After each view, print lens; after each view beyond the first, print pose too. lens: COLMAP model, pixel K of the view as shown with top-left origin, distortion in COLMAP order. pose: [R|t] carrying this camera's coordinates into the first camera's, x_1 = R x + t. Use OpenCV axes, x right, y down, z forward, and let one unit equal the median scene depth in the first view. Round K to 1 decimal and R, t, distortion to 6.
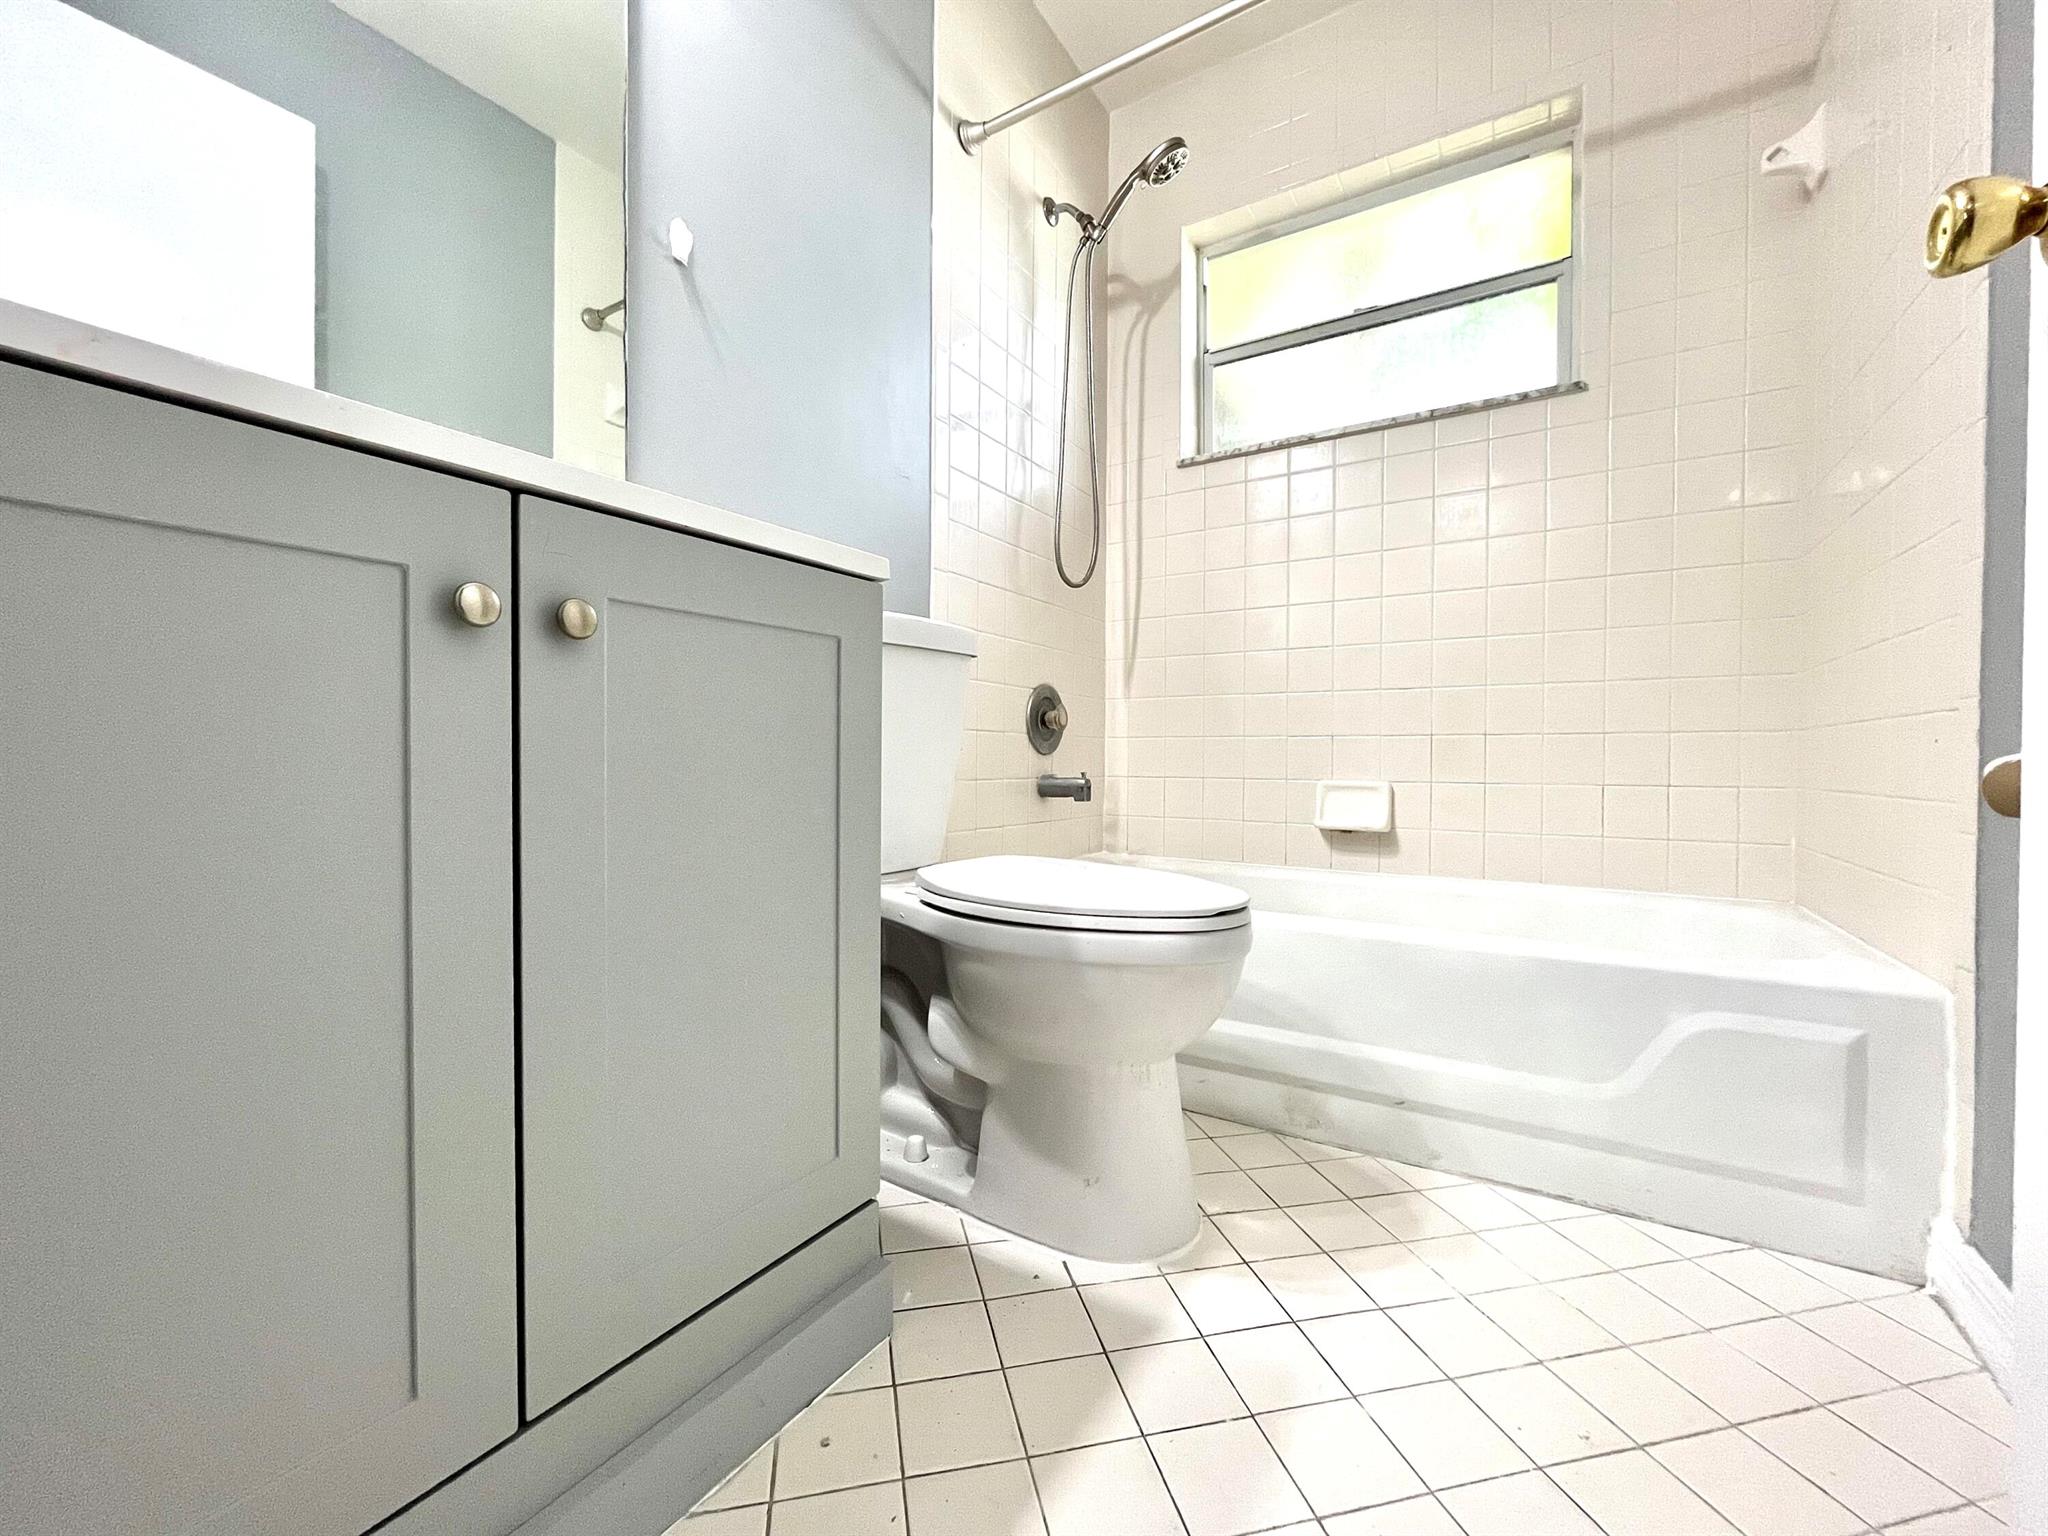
lens RADIAL K [[838.1, 0, 1024.7], [0, 838.1, 764.4], [0, 0, 1]] dist [-0.003283, 0.000465]
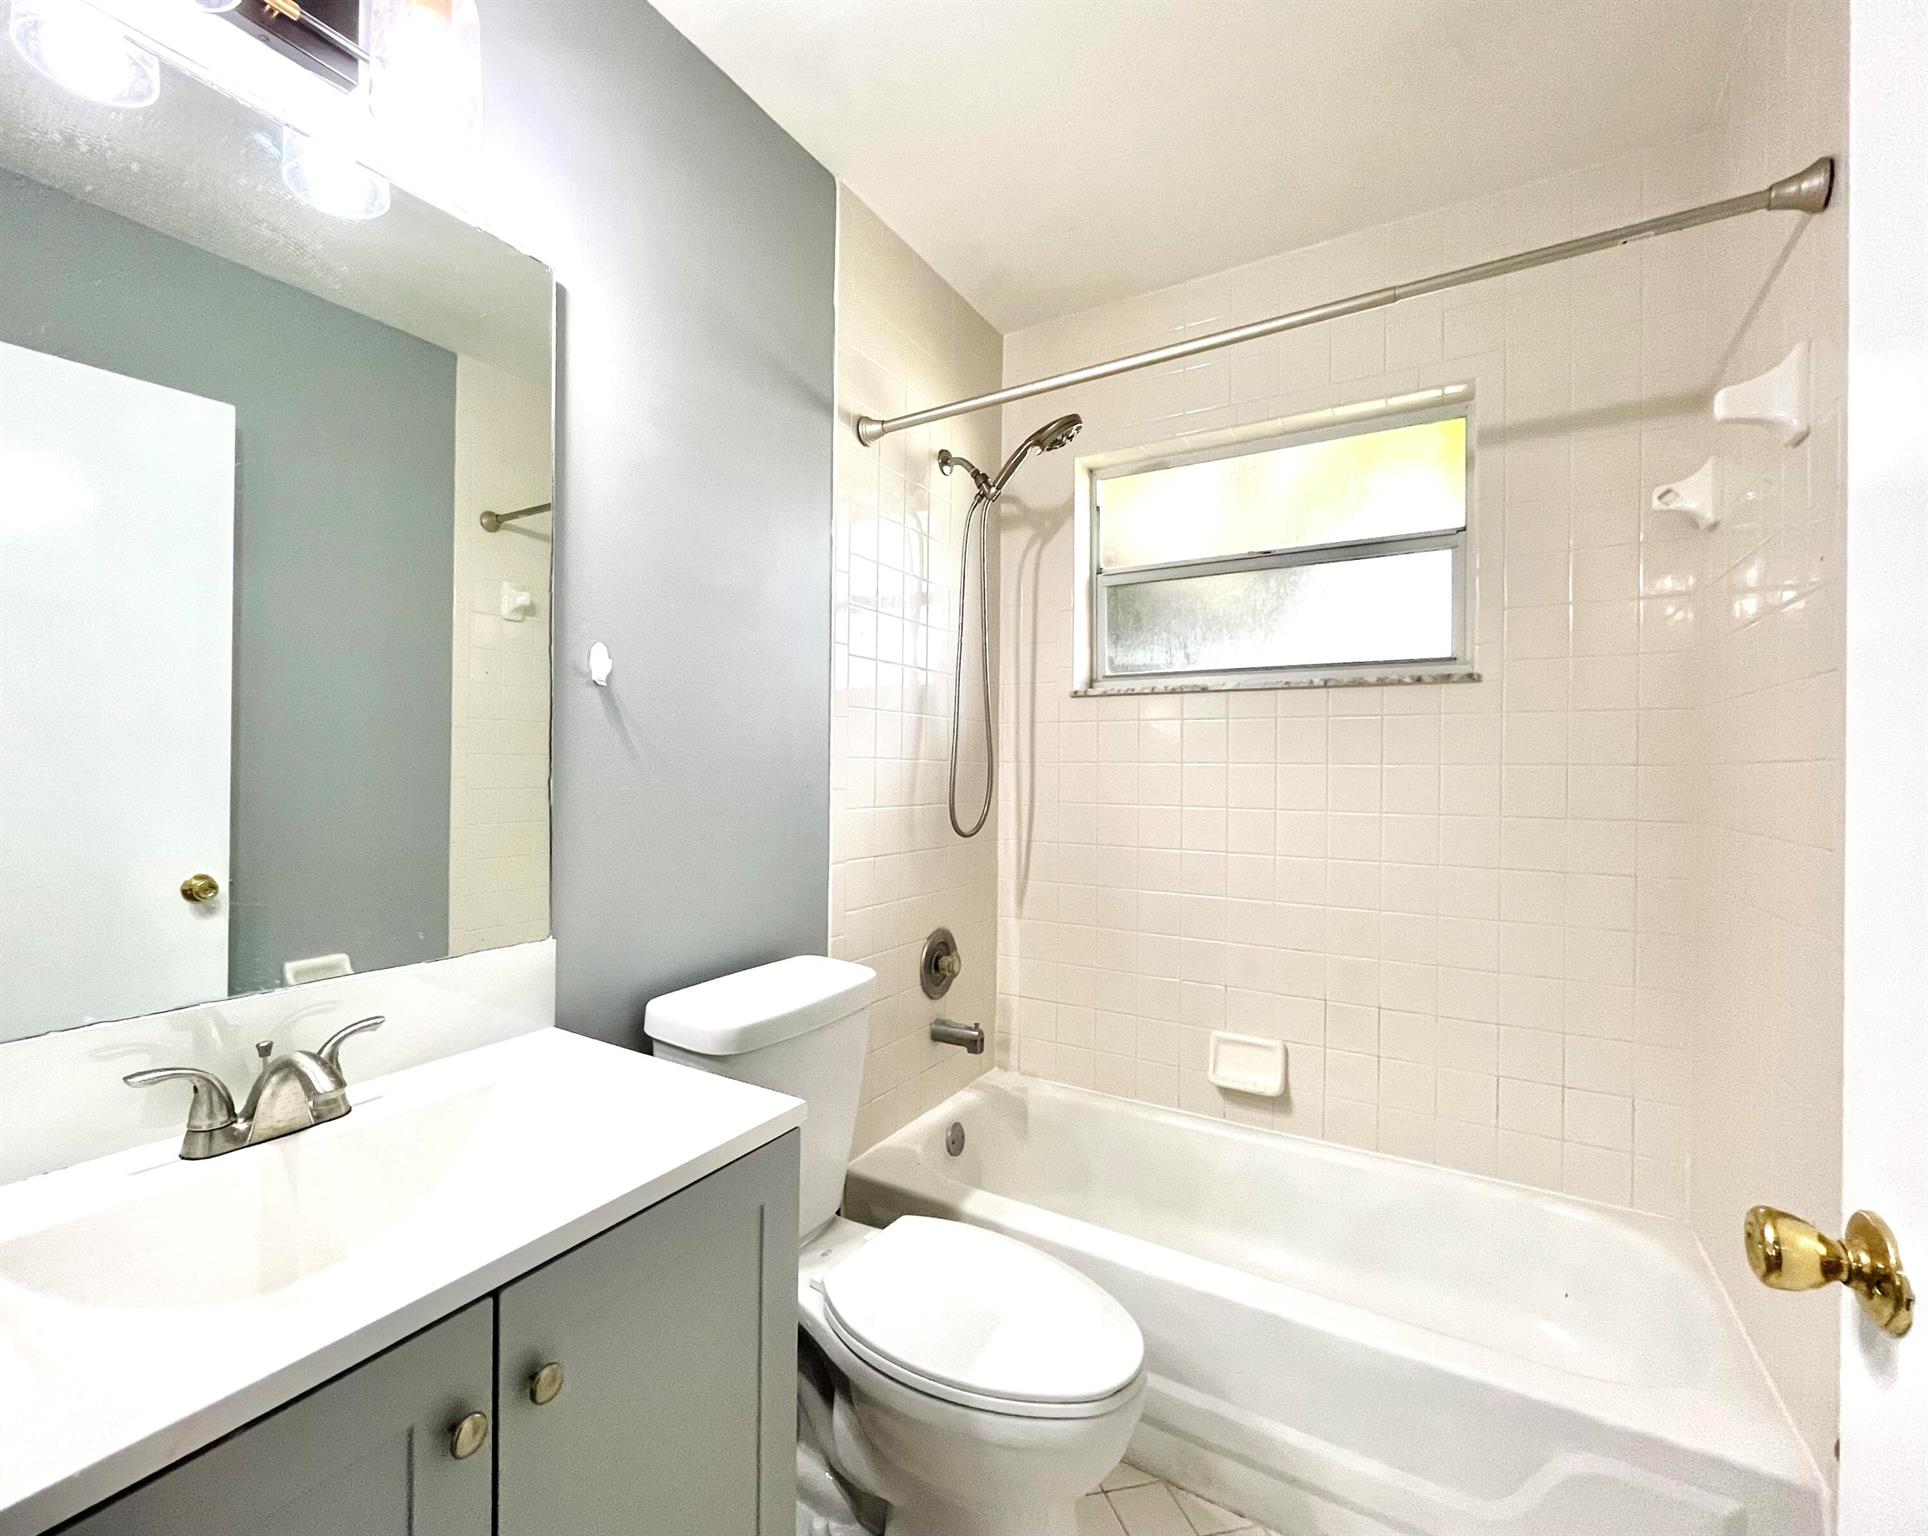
lens RADIAL K [[871.5, 0, 888.5], [0, 871.5, 759.5], [0, 0, 1]] dist [-0.004670, 0.002058]
pose [[0.999784, 0.003242, -0.020542, -0.015497], [-0.003474, 0.999931, -0.011258, -0.294361], [0.020504, 0.011327, 0.999726, -0.051885]]
